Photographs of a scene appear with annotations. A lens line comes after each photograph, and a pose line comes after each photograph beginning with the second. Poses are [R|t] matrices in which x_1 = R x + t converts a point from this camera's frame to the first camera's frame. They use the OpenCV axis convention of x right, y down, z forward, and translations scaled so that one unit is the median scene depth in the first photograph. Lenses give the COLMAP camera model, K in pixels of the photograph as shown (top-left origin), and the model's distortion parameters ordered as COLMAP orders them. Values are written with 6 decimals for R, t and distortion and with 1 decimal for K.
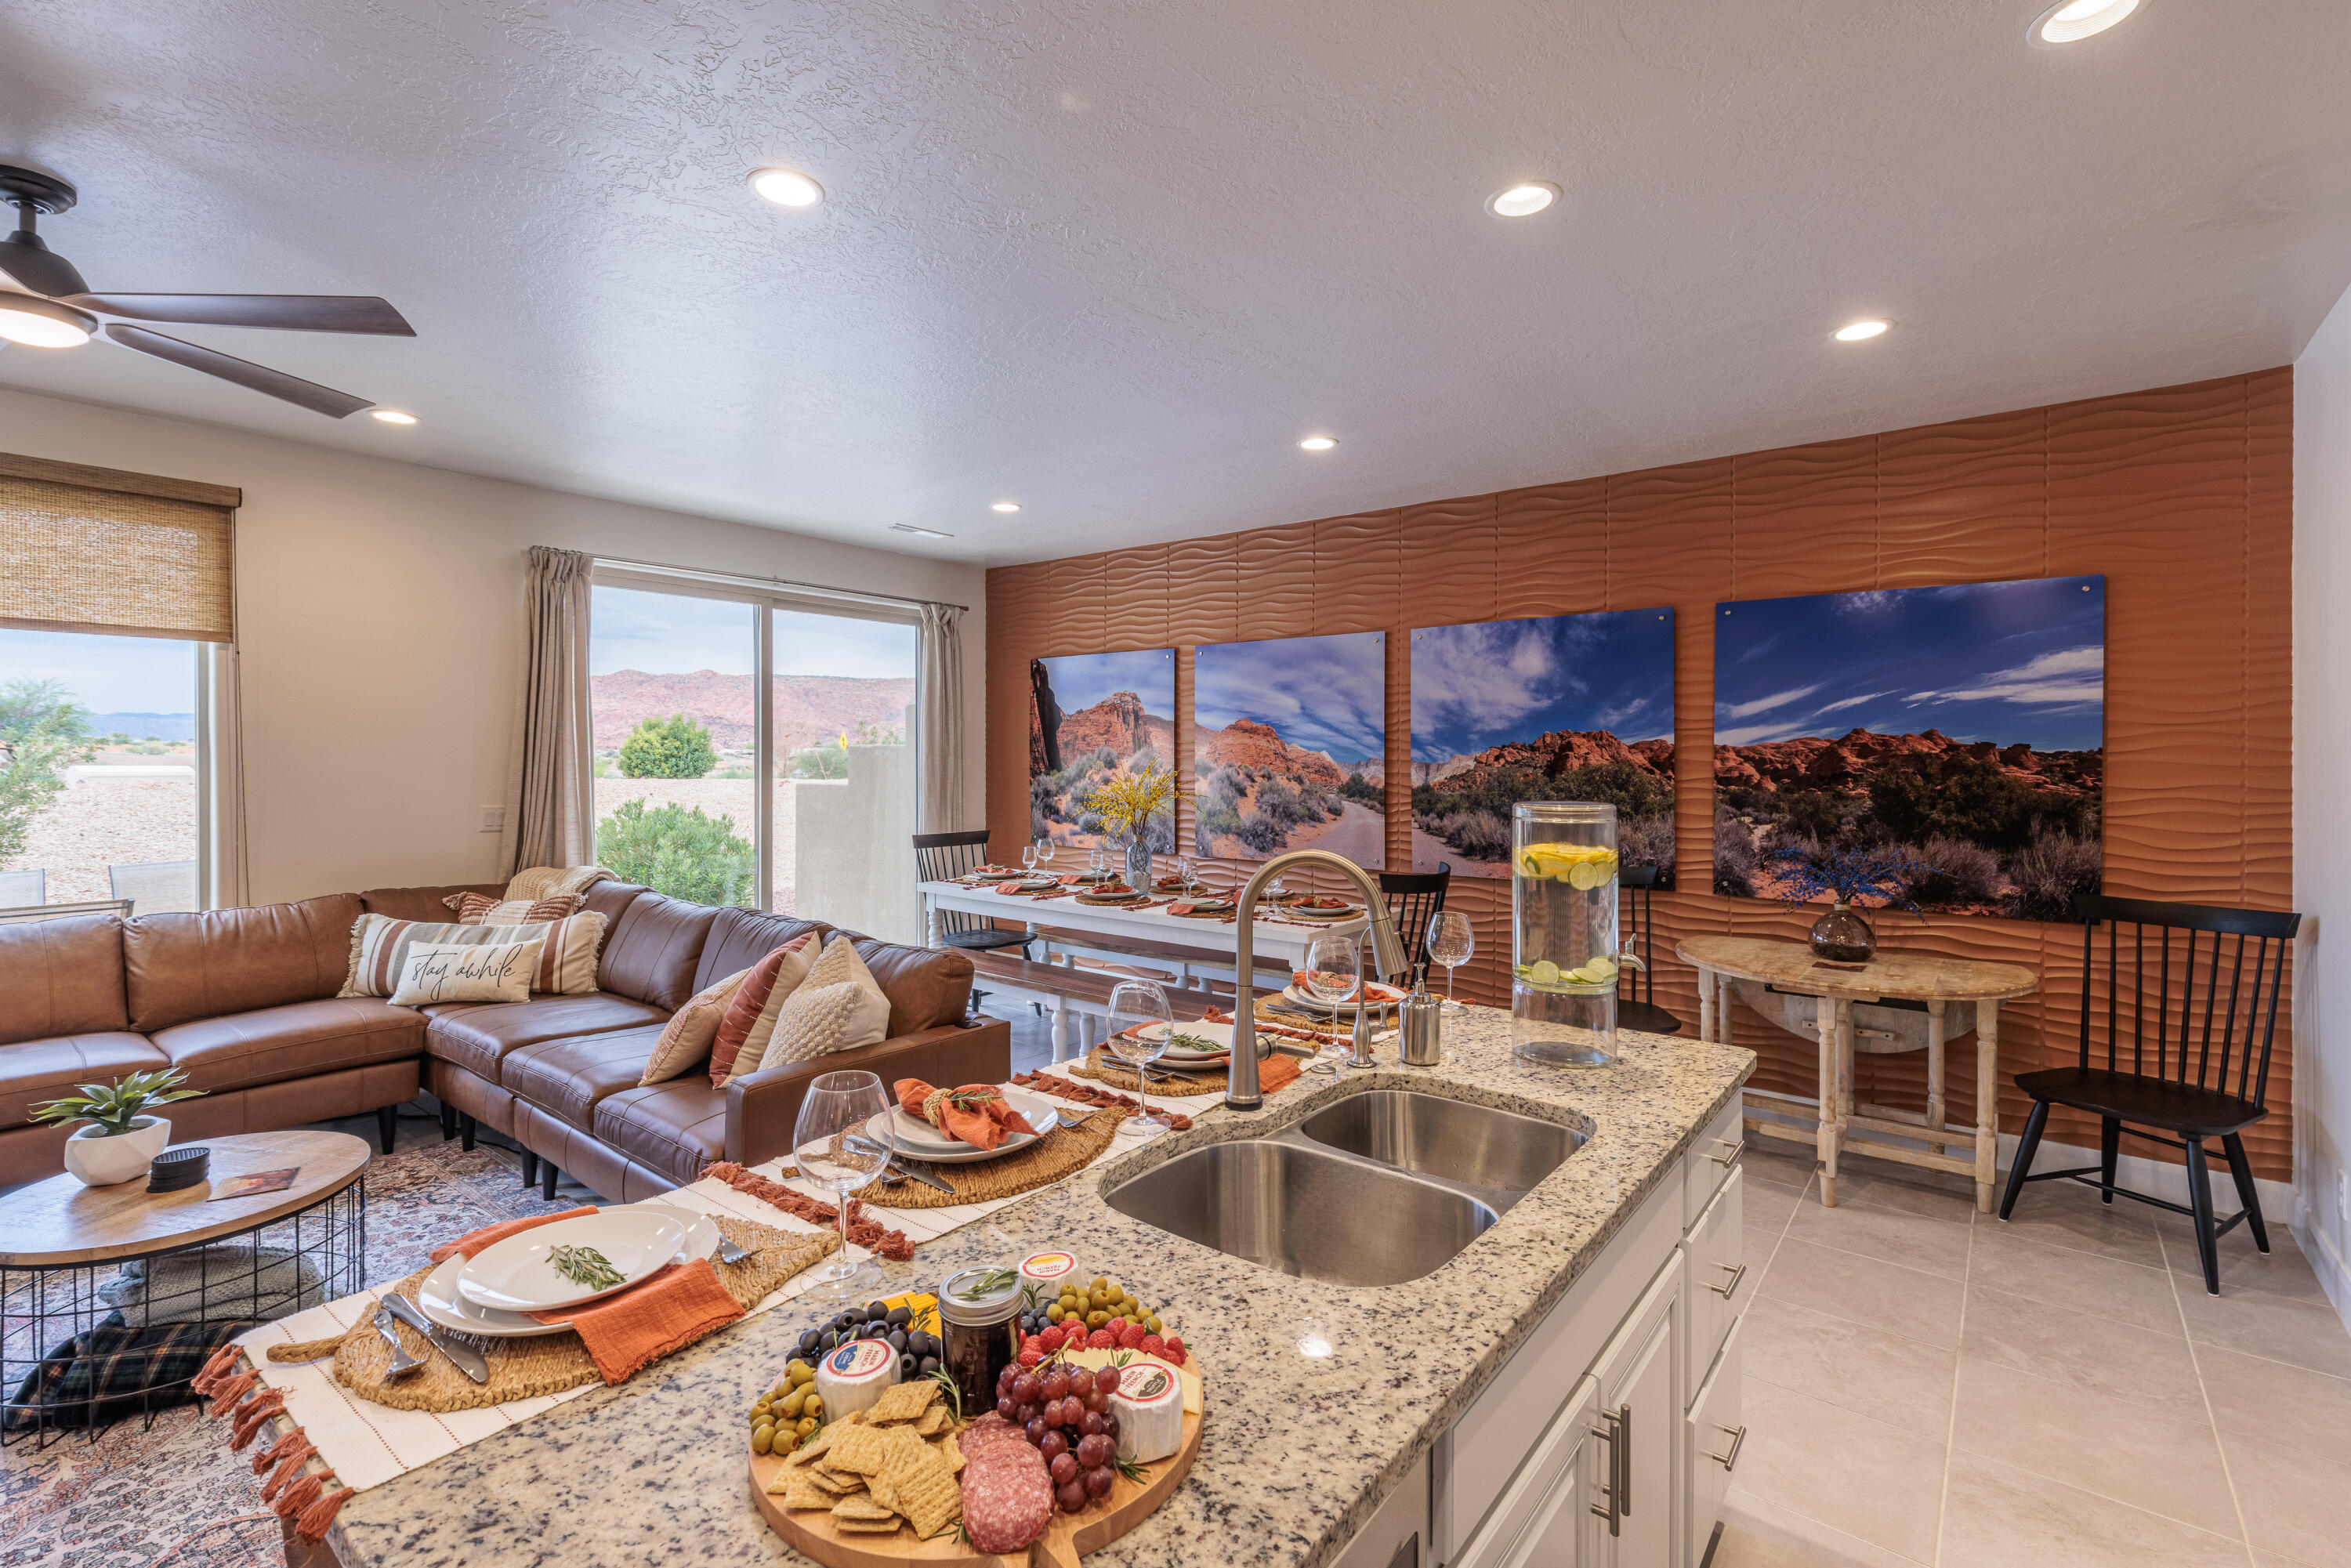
lens RADIAL K [[1060.2, 0, 1202.5], [0, 1060.2, 751.2], [0, 0, 1]] dist [-0.000749, -0.000598]
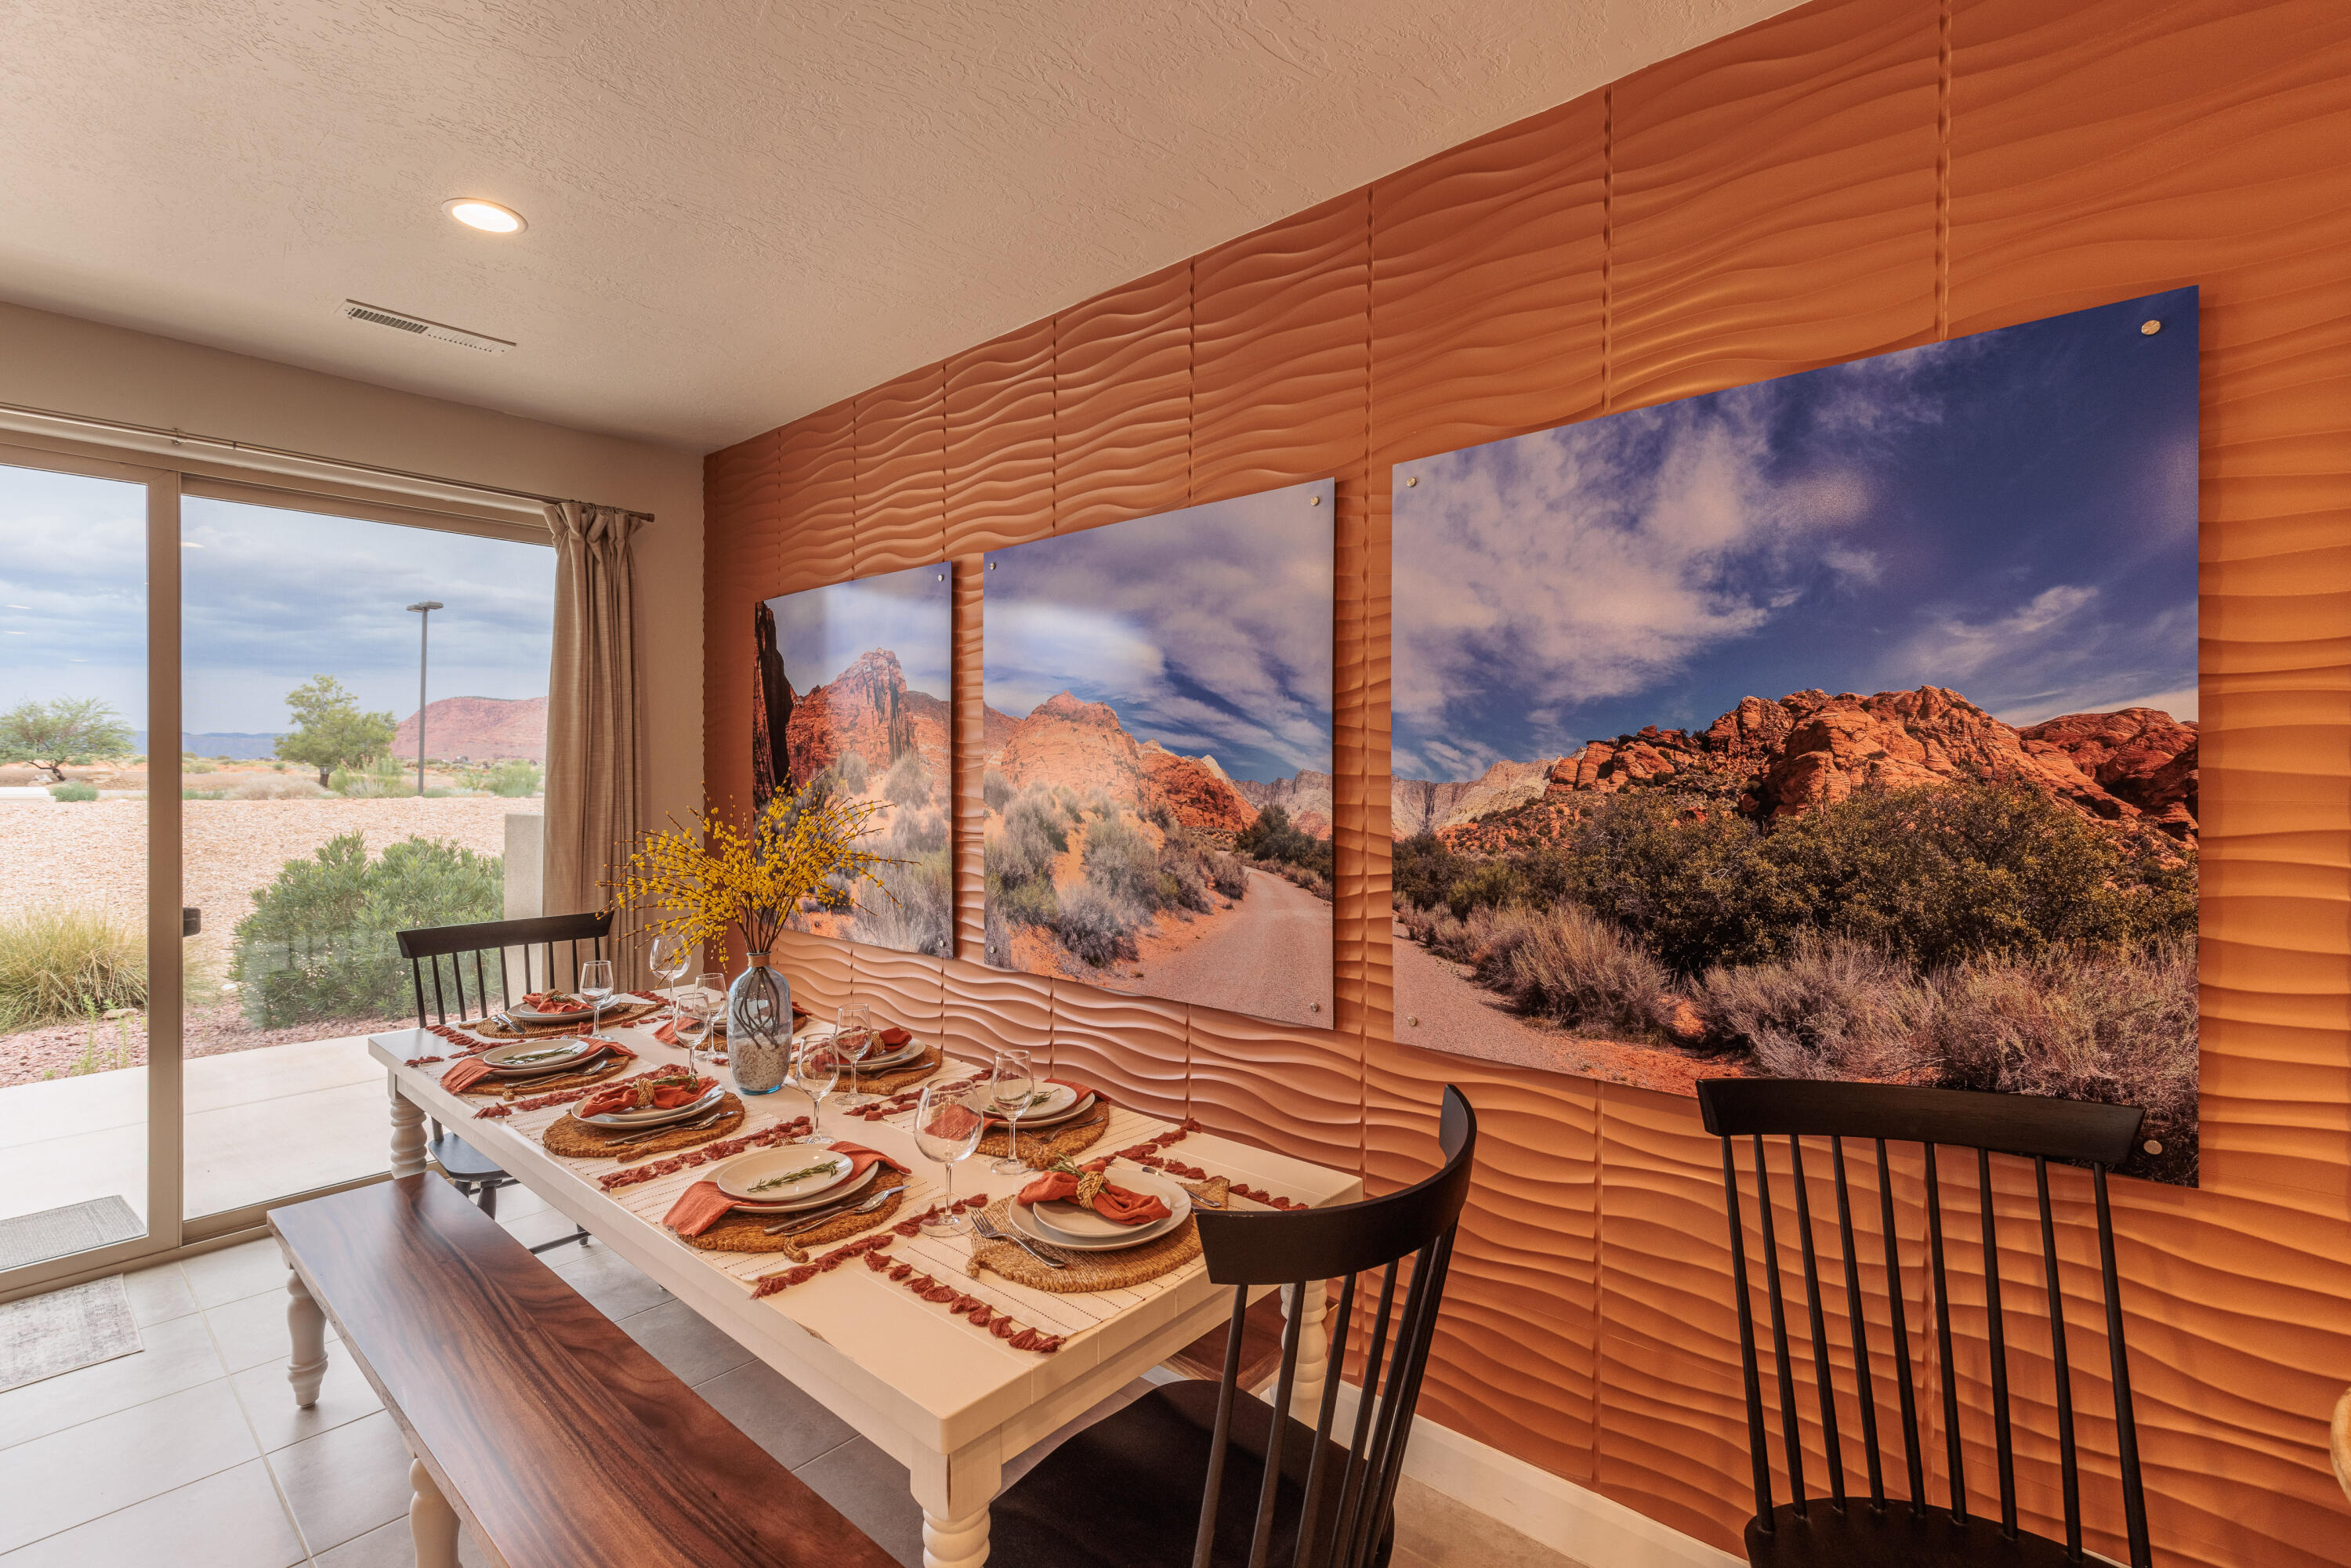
lens RADIAL K [[1060.2, 0, 1186.9], [0, 1060.2, 782.0], [0, 0, 1]] dist [-0.000749, -0.000598]
pose [[0.997896, 0.000351, -0.064840, 0.149949], [0.000312, 0.999948, 0.010218, 0.006927], [0.064840, -0.010217, 0.997843, 0.602689]]
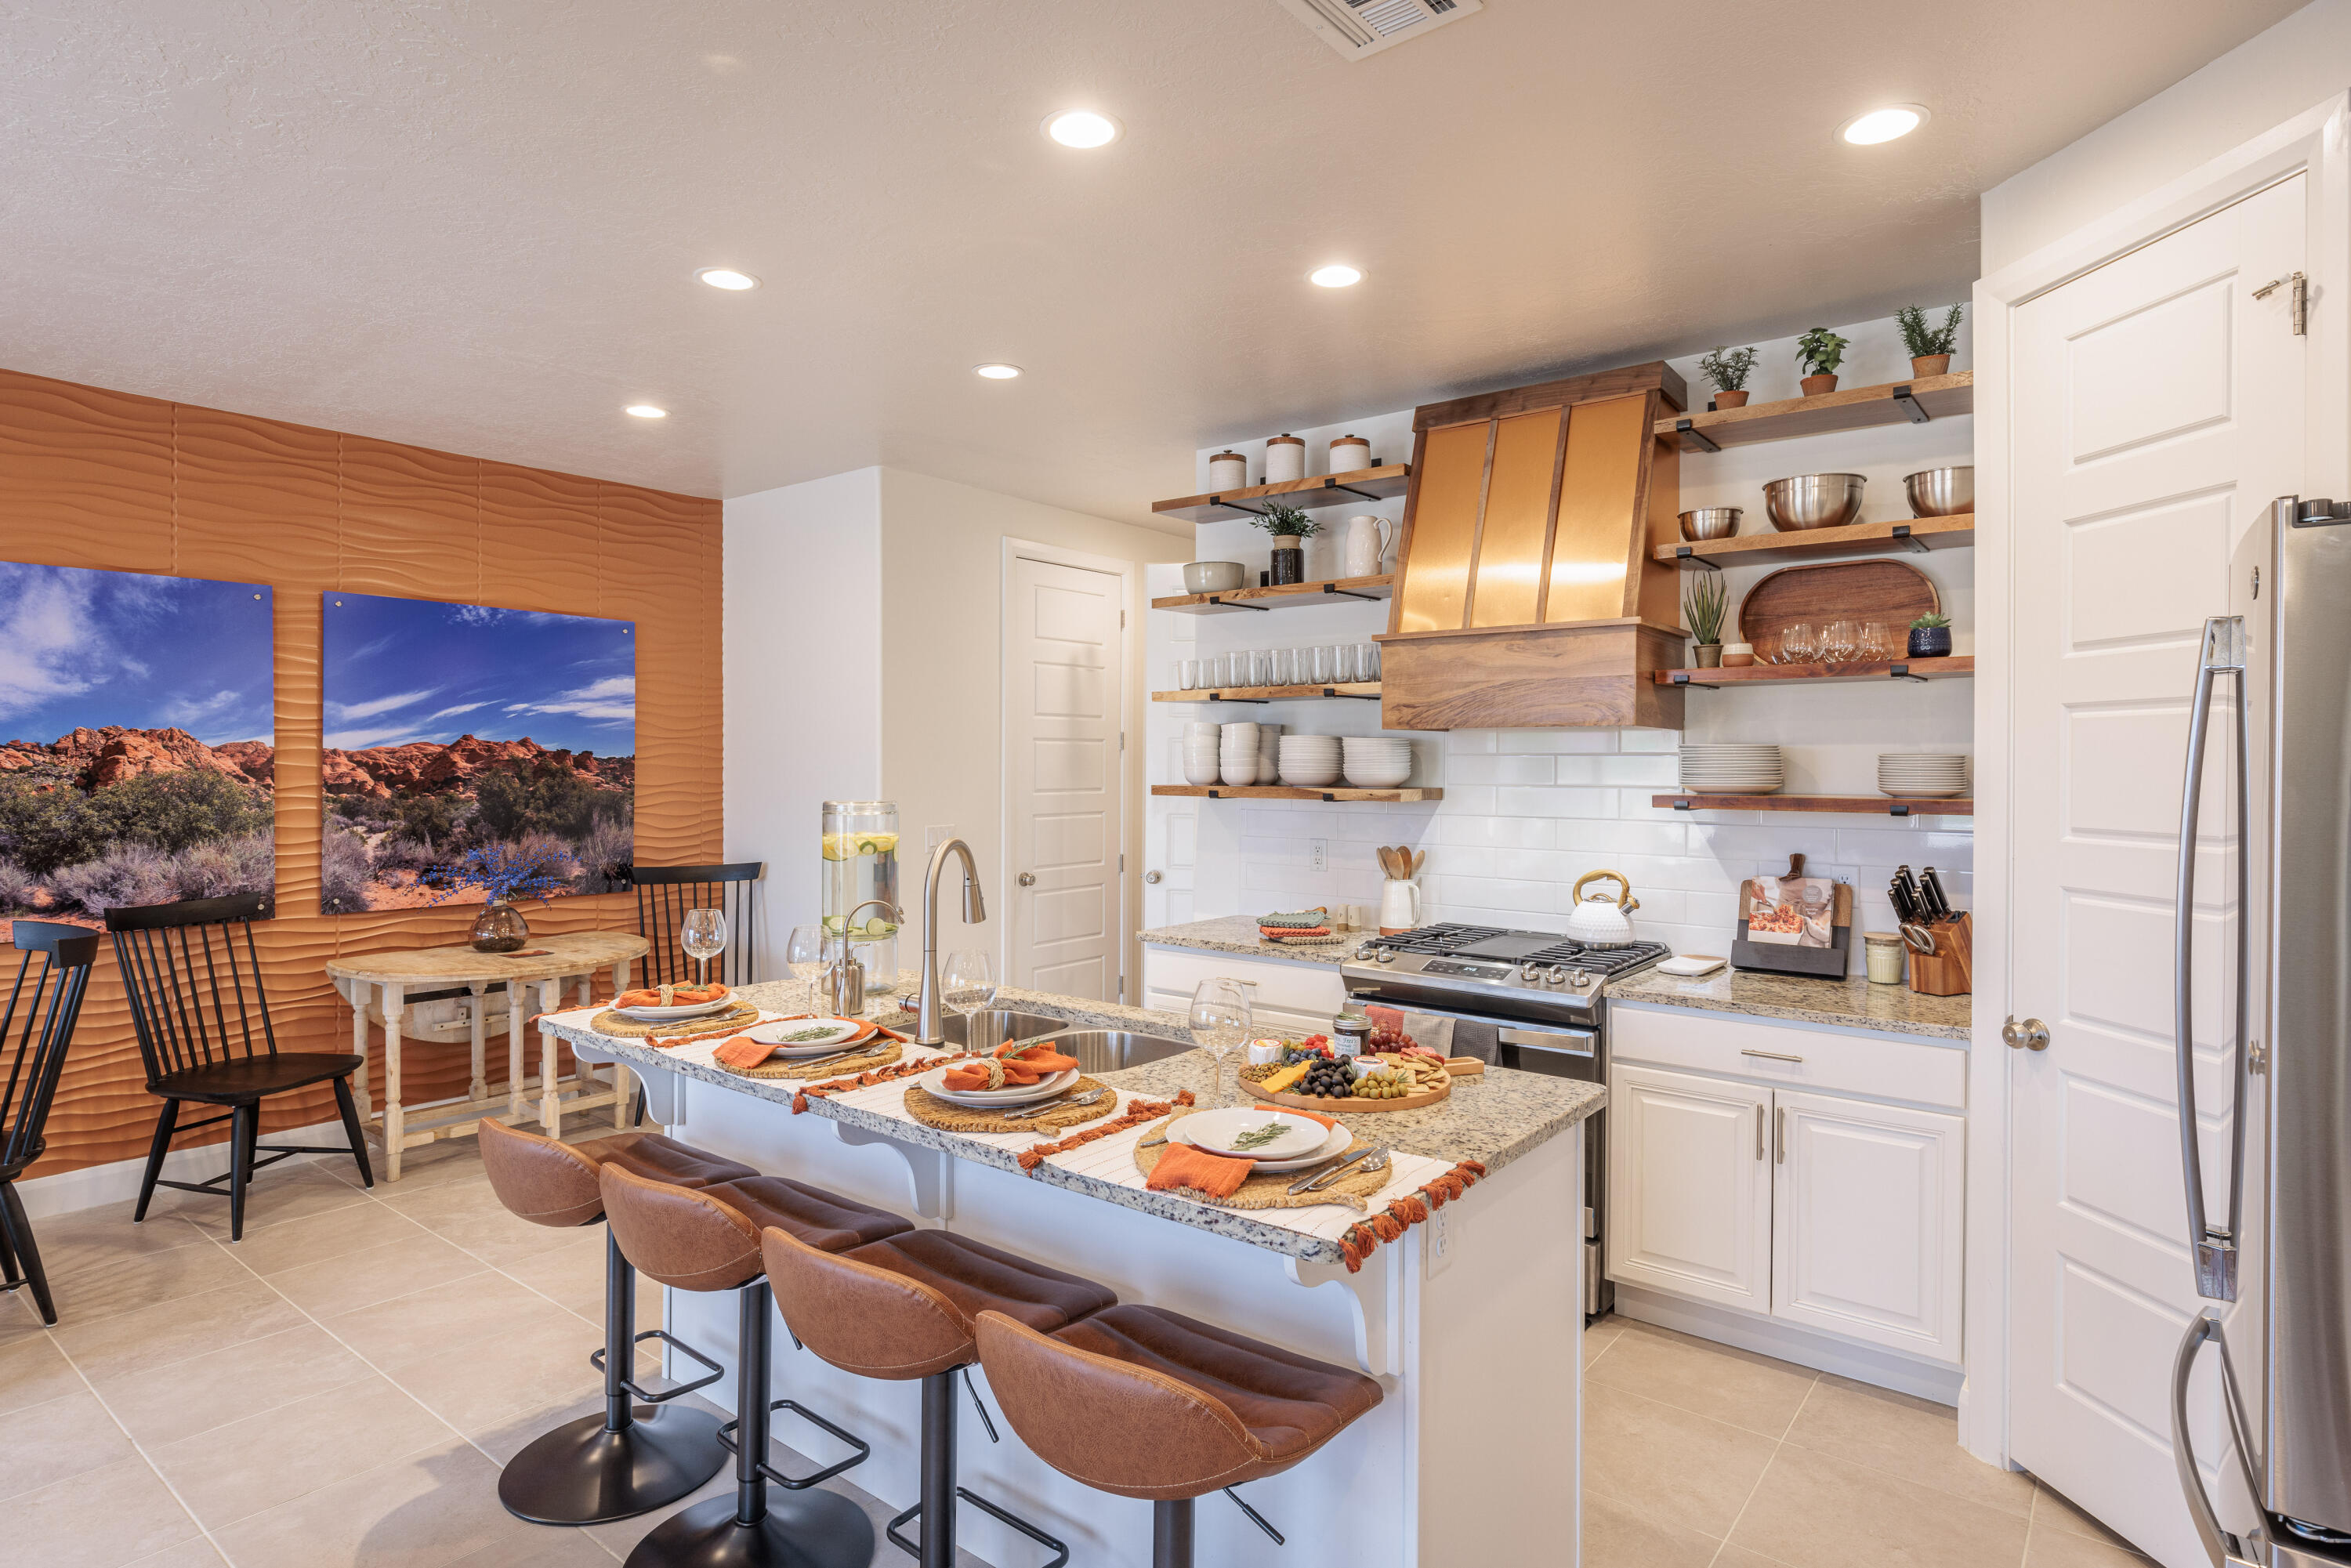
lens RADIAL K [[1237.1, 0, 1158.2], [0, 1237.1, 773.6], [0, 0, 1]] dist [-0.000336, -0.000020]
pose [[0.007032, -0.012578, 0.999896, -0.495847], [-0.007775, 0.999890, 0.012633, -0.003111], [-0.999945, -0.007863, 0.006934, 0.252305]]
